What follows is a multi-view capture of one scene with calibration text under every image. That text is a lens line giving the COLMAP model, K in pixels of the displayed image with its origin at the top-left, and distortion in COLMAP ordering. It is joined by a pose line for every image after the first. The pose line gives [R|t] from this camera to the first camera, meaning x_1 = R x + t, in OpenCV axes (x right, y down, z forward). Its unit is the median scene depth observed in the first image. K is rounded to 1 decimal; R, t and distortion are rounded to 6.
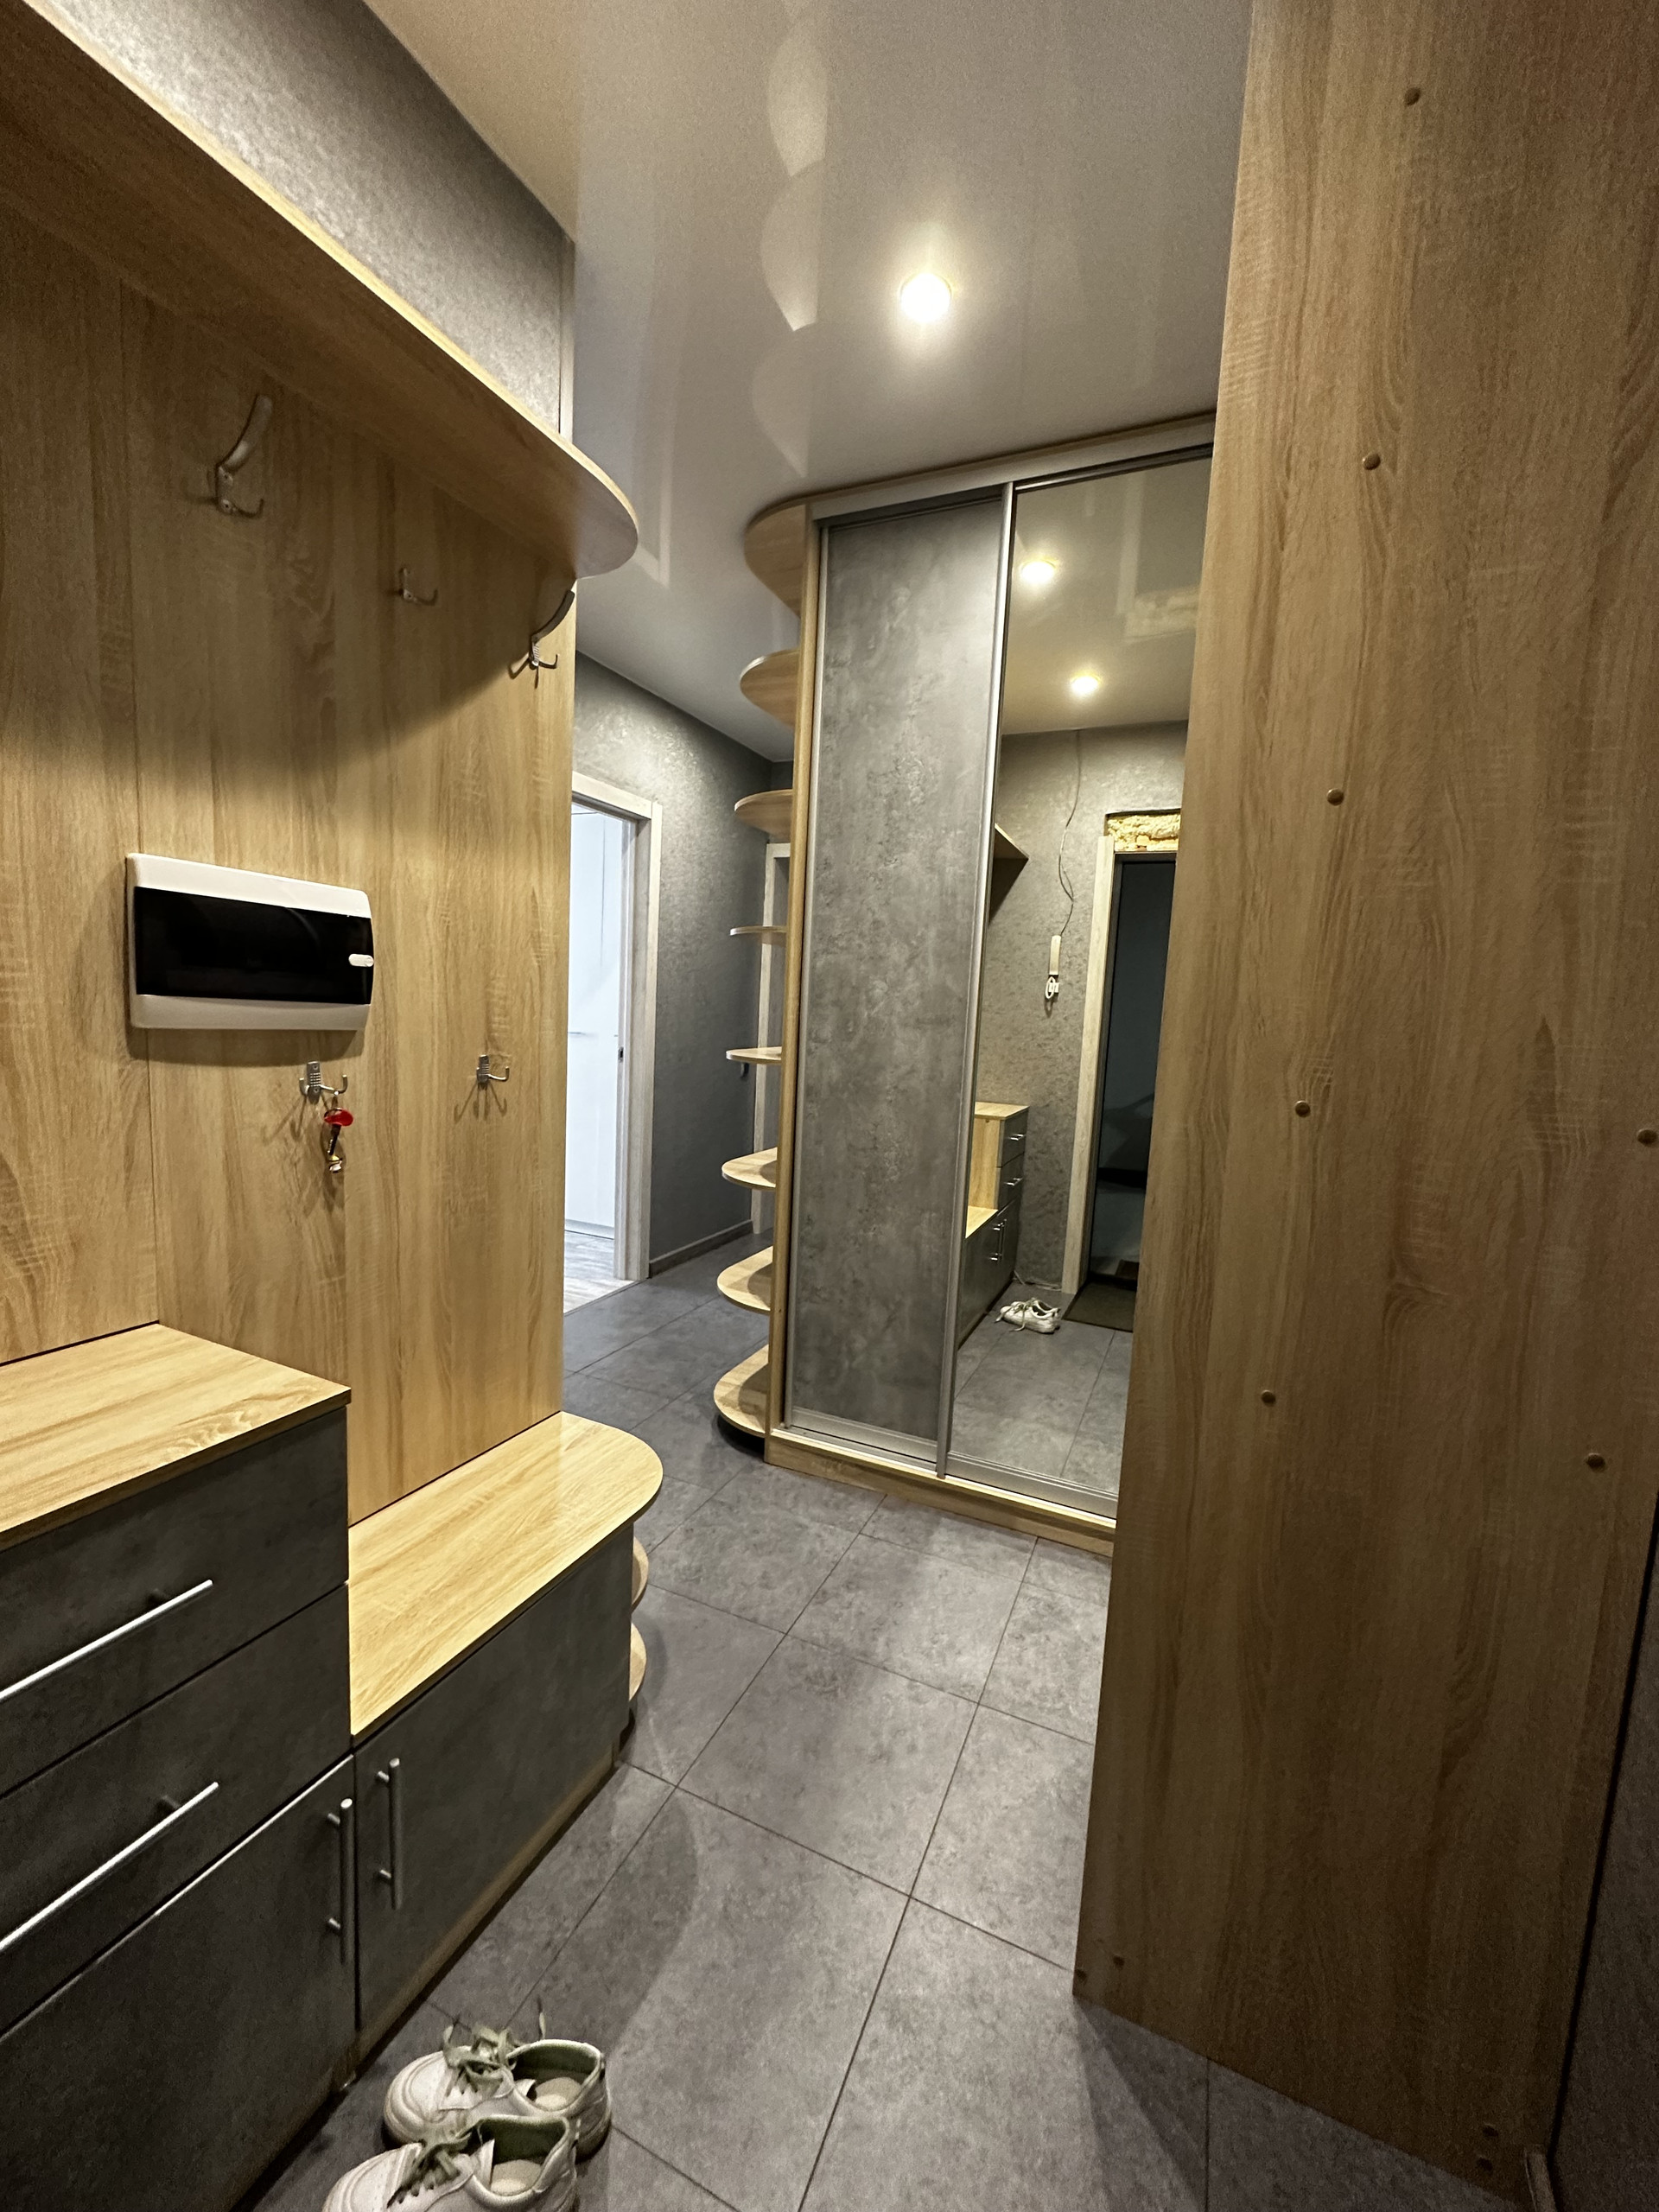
lens RADIAL K [[892.8, 0, 828.4], [0, 892.8, 1110.1], [0, 0, 1]] dist [-0.000309, -0.000068]
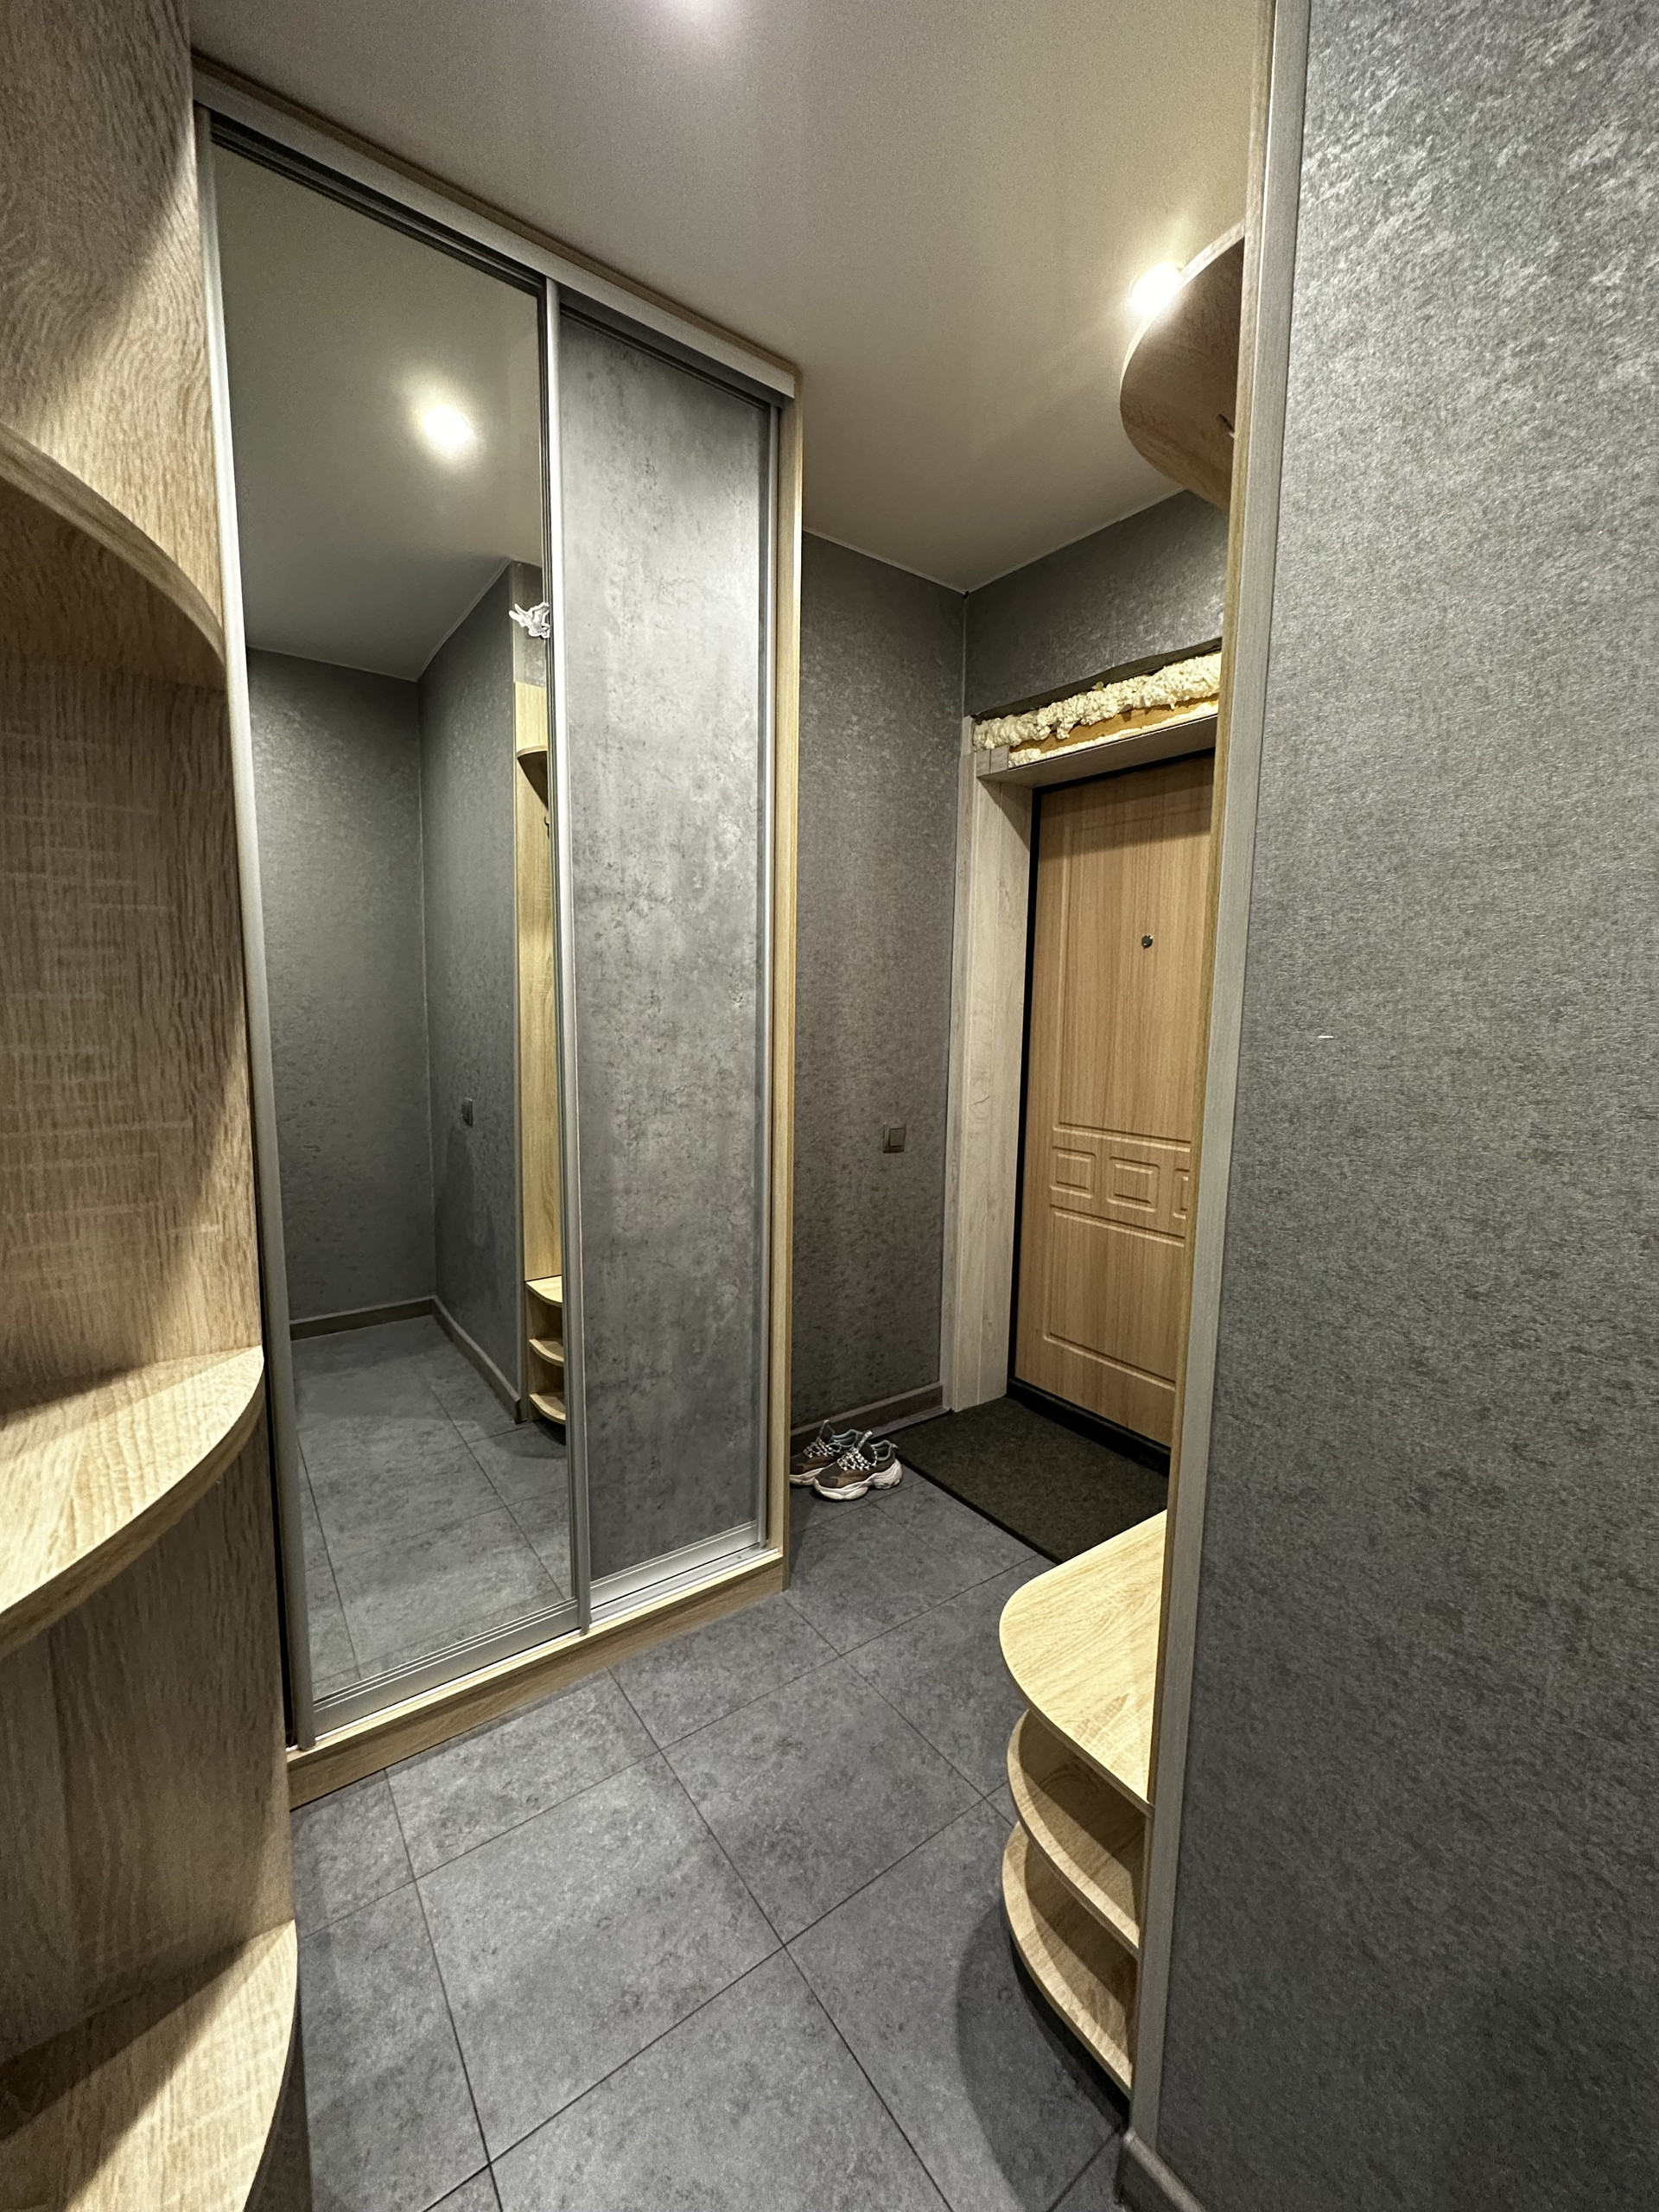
lens RADIAL K [[892.8, 0, 835.3], [0, 892.8, 1103.2], [0, 0, 1]] dist [-0.000309, -0.000068]
pose [[-0.869255, -0.112001, 0.481509, -0.360101], [0.003530, 0.972567, 0.232595, -0.215075], [-0.494351, 0.203884, -0.845014, 1.514925]]
